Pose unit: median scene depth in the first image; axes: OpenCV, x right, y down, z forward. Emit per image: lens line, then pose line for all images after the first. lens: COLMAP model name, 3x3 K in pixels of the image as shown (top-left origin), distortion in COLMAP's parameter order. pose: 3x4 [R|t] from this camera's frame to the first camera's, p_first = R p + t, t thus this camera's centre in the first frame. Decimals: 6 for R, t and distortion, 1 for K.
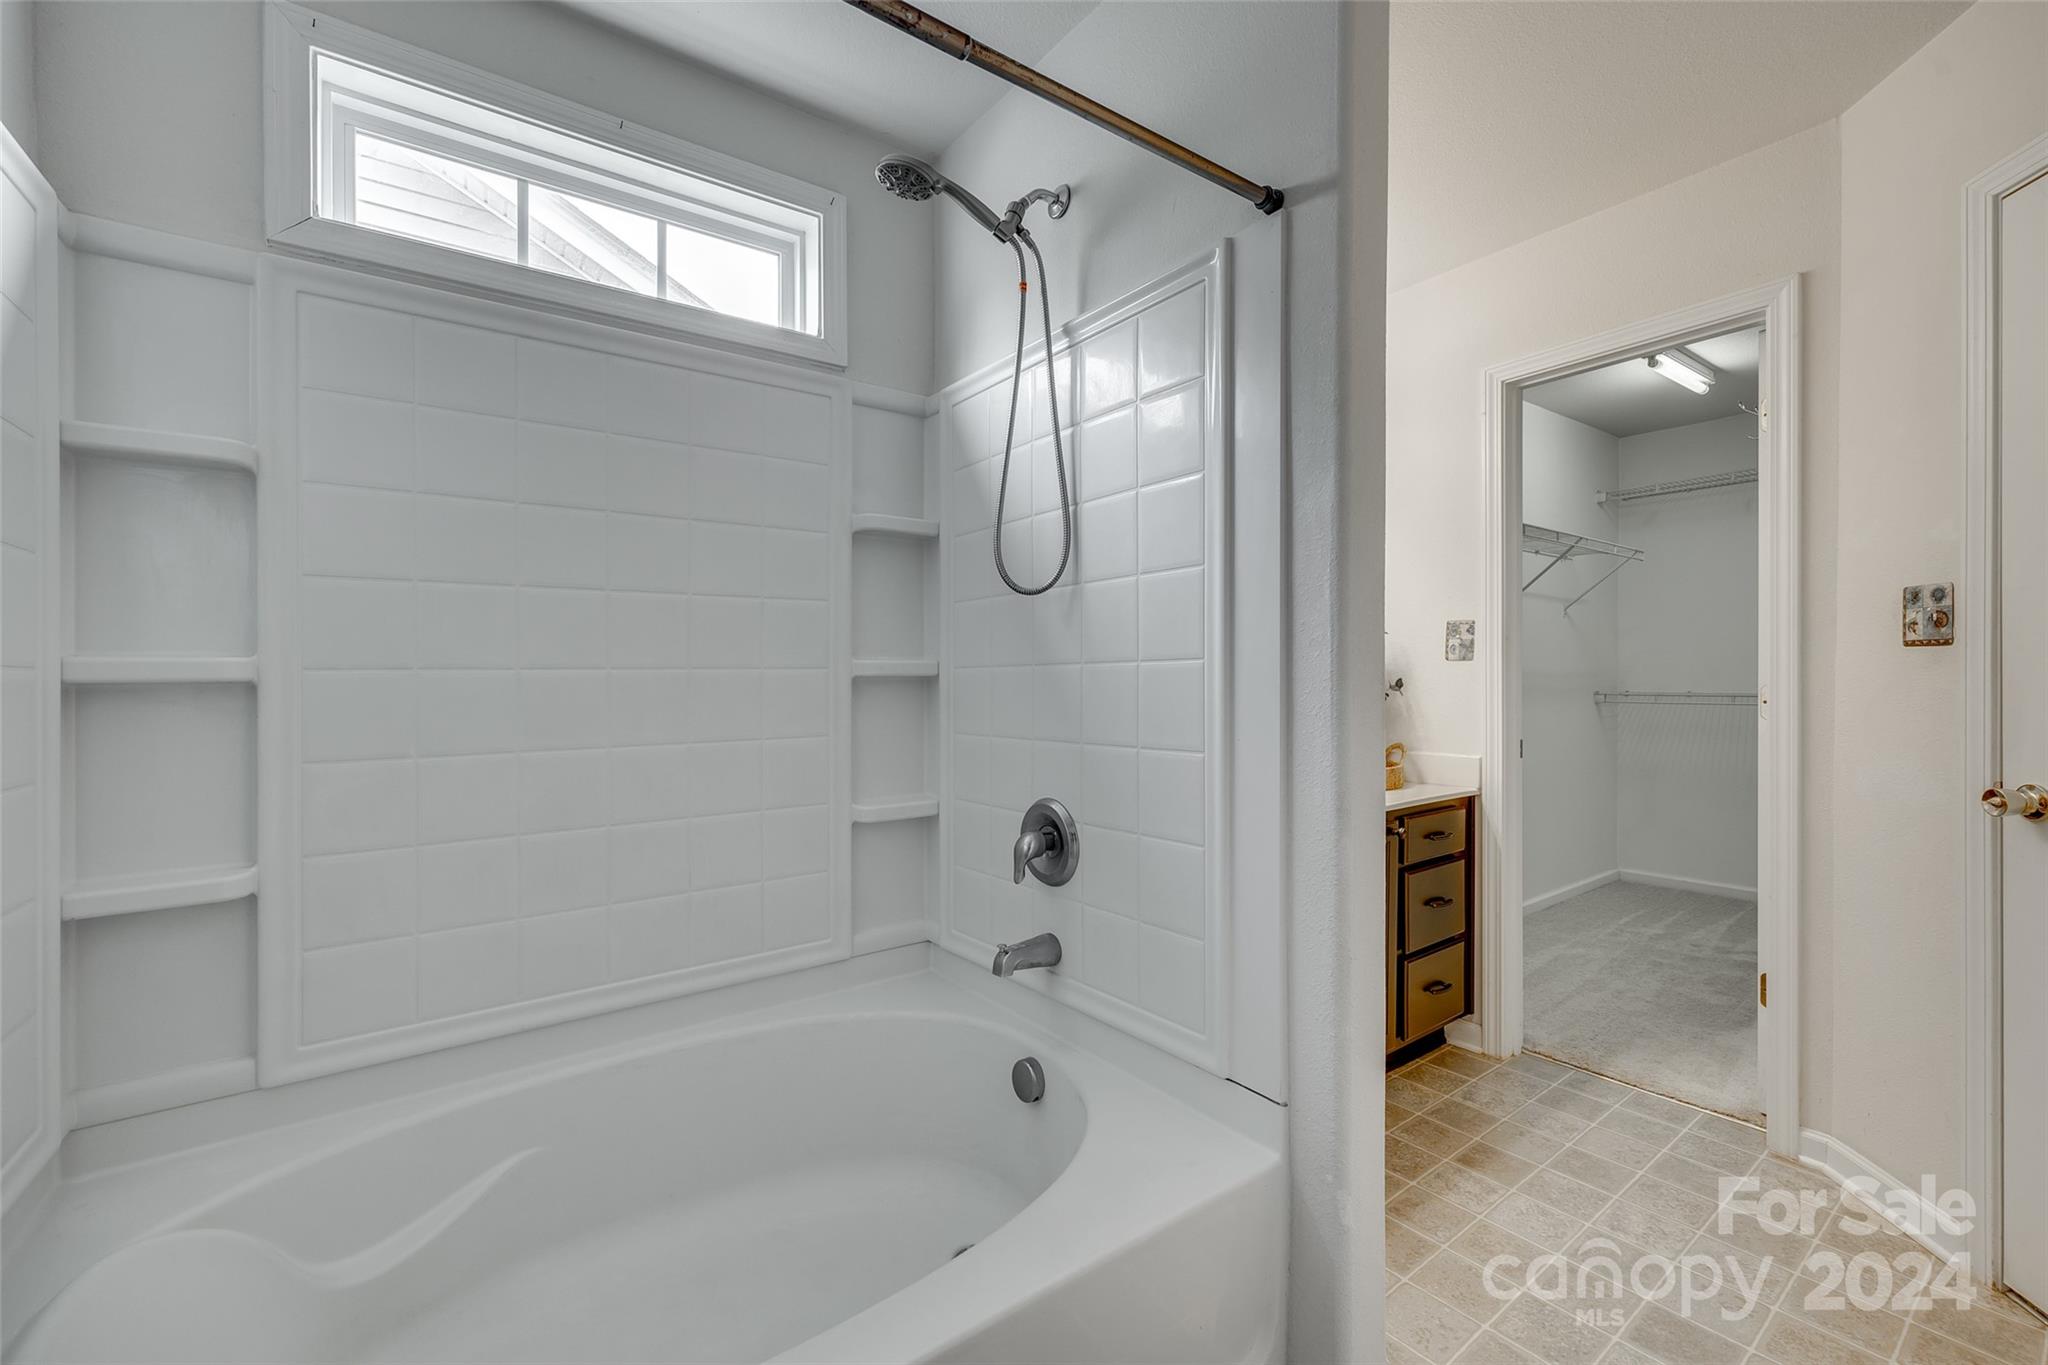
lens RADIAL K [[840.8, 0, 1024.7], [0, 840.8, 695.6], [0, 0, 1]] dist [-0.001291, 0.000725]
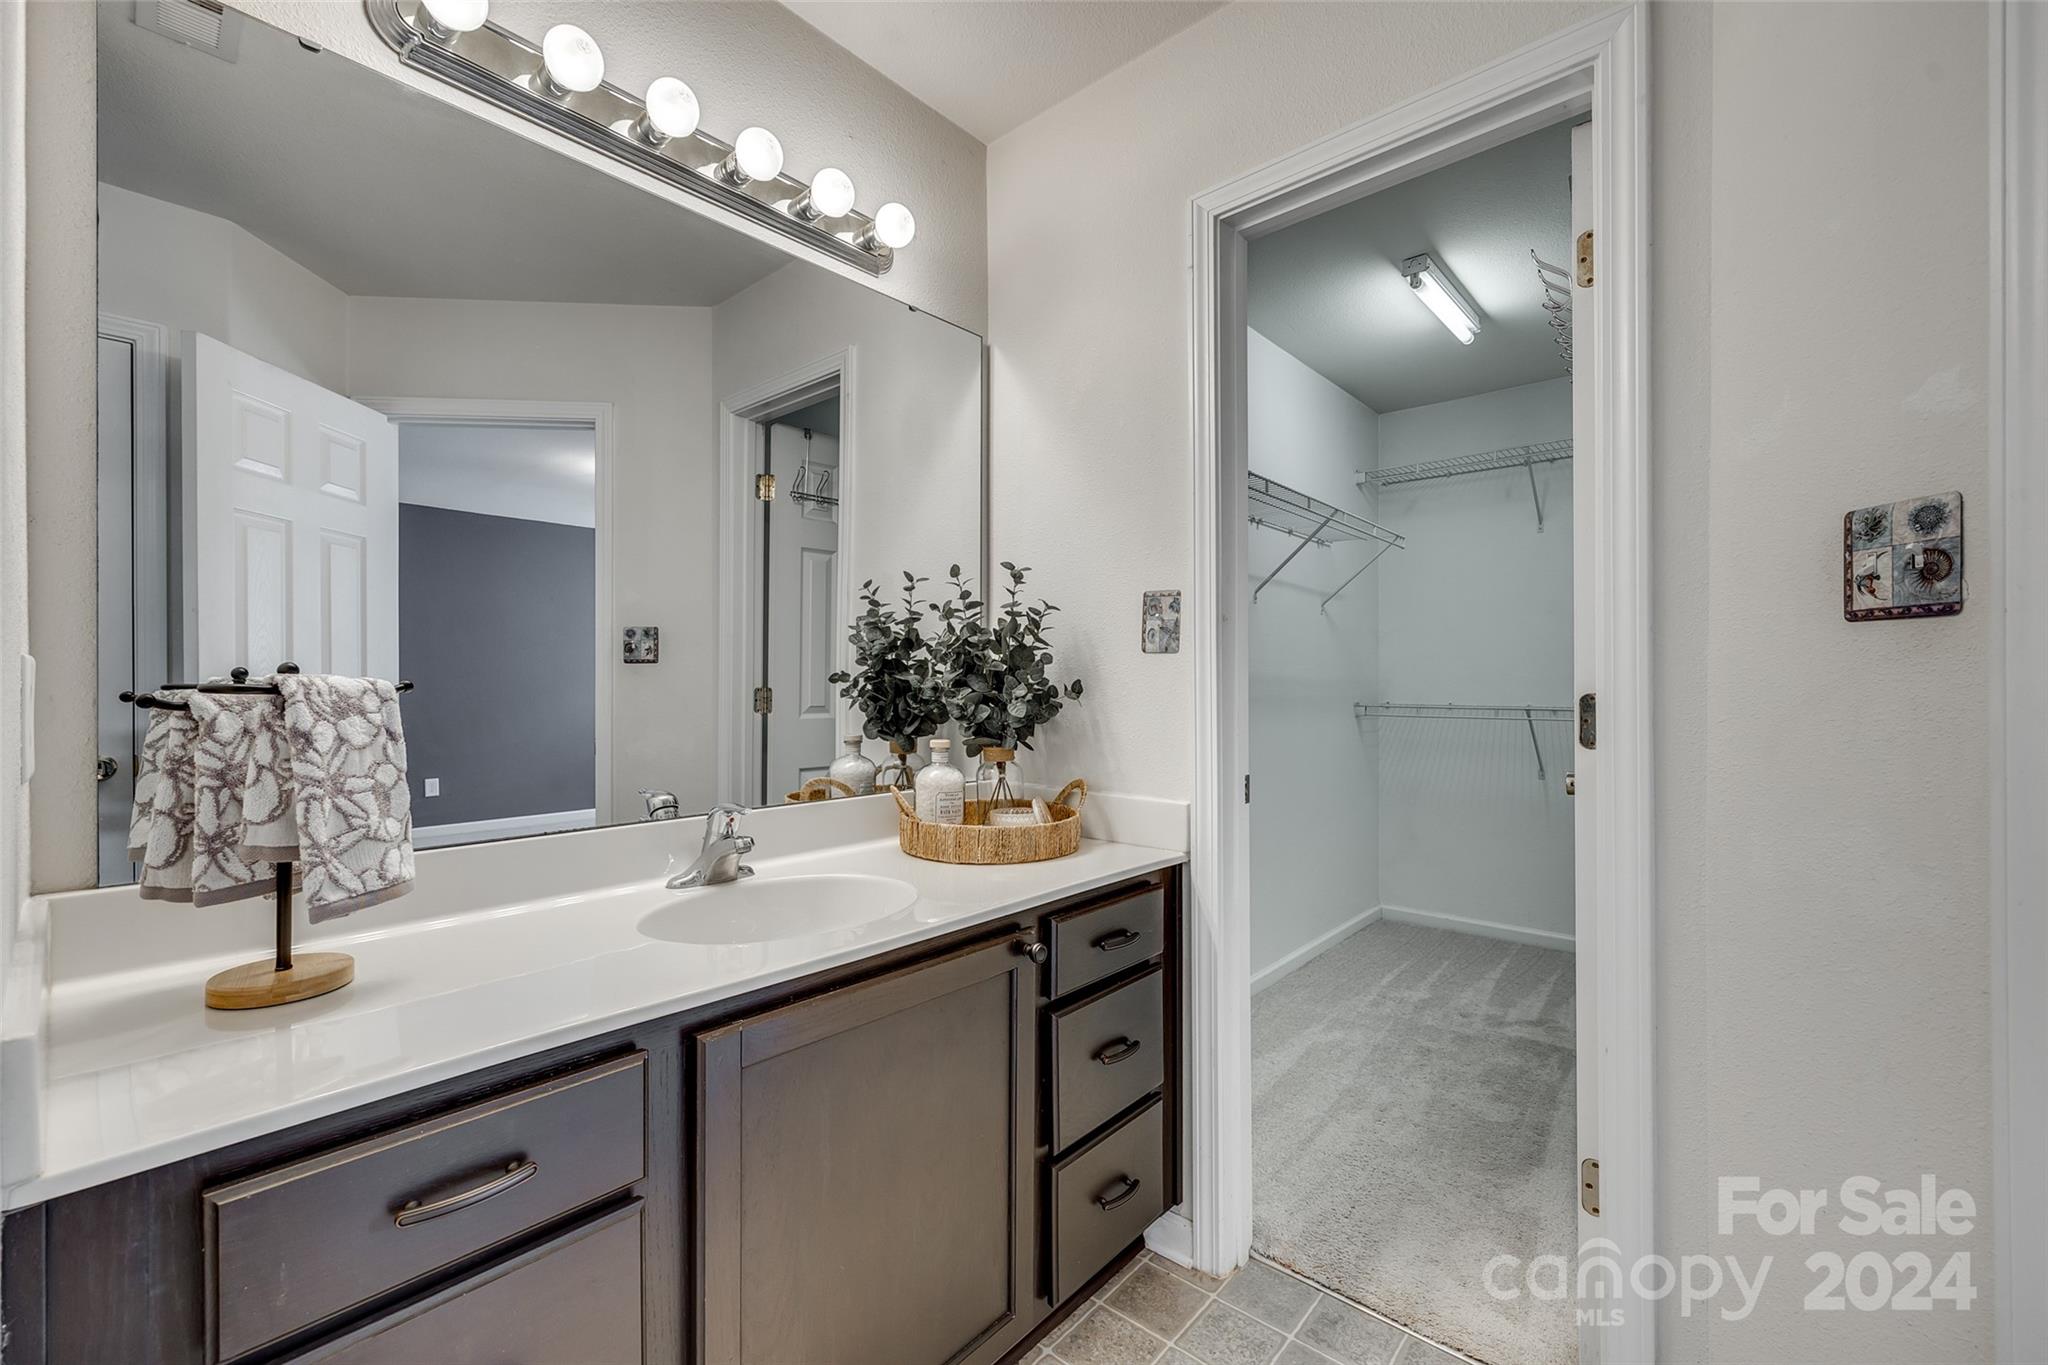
lens RADIAL K [[840.8, 0, 1026.5], [0, 840.8, 682.9], [0, 0, 1]] dist [-0.001291, 0.000725]
pose [[0.976390, 0.011139, 0.215727, 0.278112], [-0.005733, 0.999654, -0.025669, -0.001574], [-0.215939, 0.023826, 0.976116, 0.393252]]
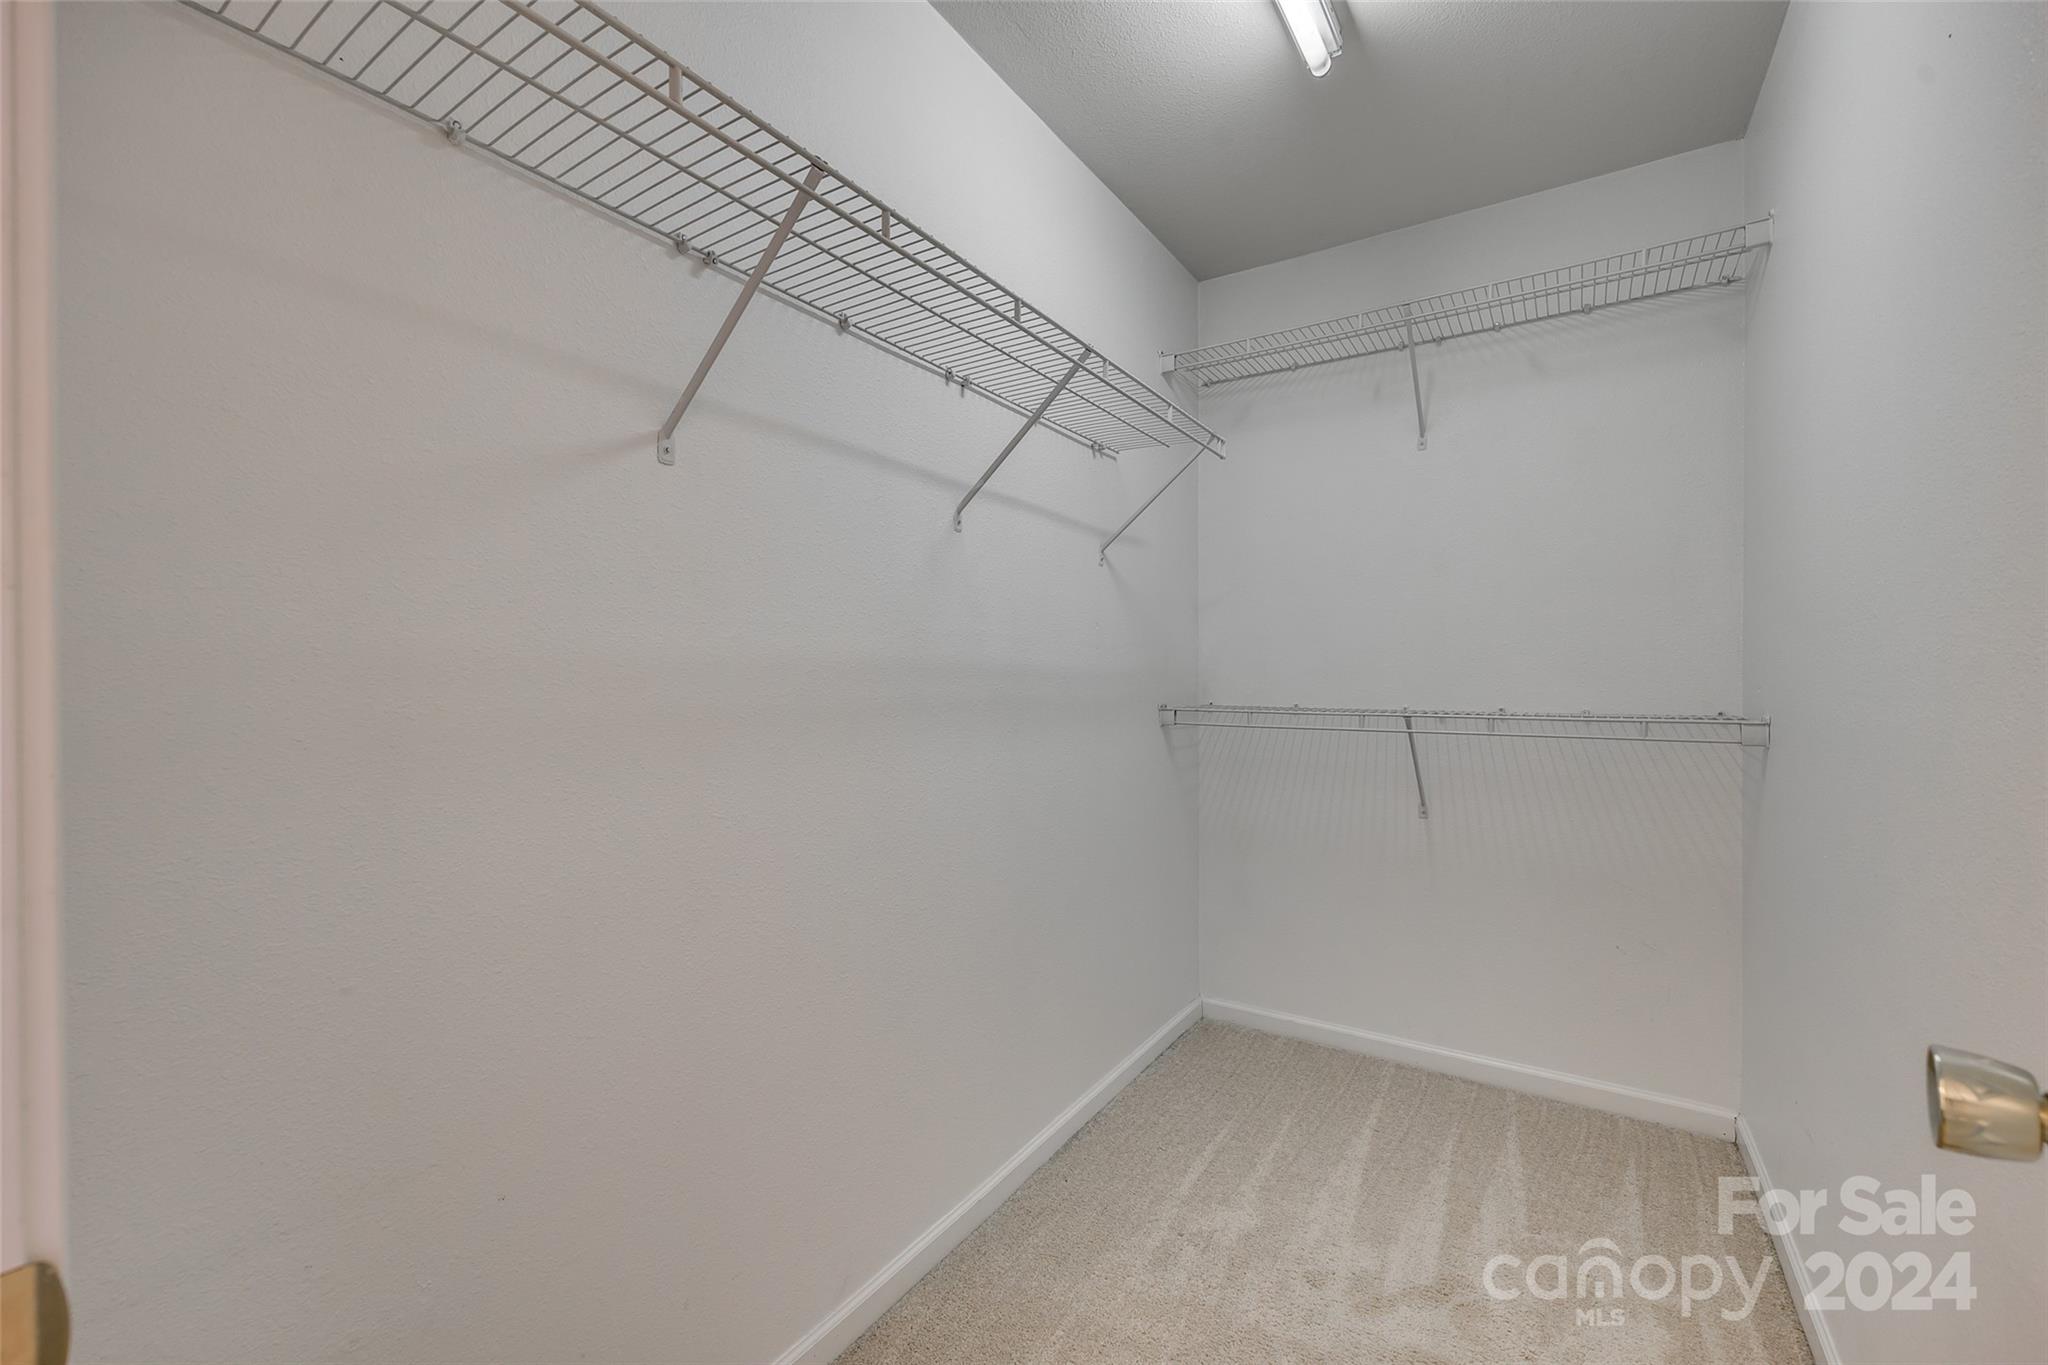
lens RADIAL K [[840.8, 0, 1026.8], [0, 840.8, 684.1], [0, 0, 1]] dist [-0.001291, 0.000725]
pose [[0.934295, 0.004097, 0.356478, 0.667897], [0.001343, 0.999886, -0.015011, -0.017974], [-0.356499, 0.014503, 0.934183, 0.854369]]
